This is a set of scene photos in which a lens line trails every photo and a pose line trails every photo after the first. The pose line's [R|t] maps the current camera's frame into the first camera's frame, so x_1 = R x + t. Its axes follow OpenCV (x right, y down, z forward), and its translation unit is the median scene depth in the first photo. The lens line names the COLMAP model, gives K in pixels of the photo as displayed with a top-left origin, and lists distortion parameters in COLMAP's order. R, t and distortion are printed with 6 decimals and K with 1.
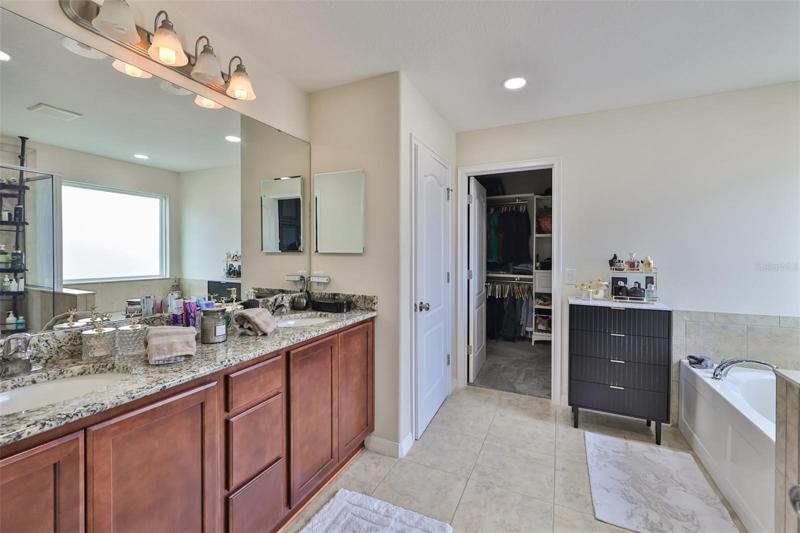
lens RADIAL K [[333.5, 0, 402.2], [0, 333.5, 261.8], [0, 0, 1]] dist [-0.000319, -0.000045]
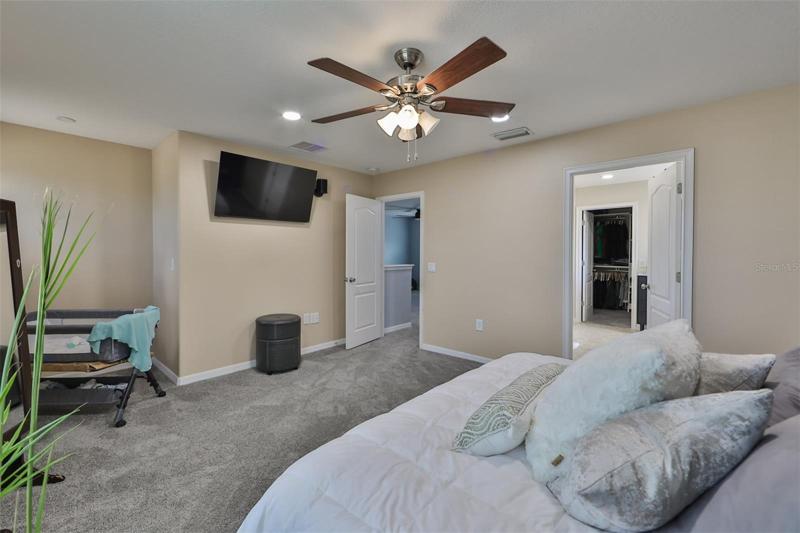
lens RADIAL K [[331.3, 0, 386.8], [0, 331.3, 258.6], [0, 0, 1]] dist [0.001244, 0.000087]
pose [[0.951519, 0.006410, -0.307524, -0.193817], [-0.008582, 0.999947, -0.005708, 0.023342], [0.307471, 0.008070, 0.951523, -0.784351]]
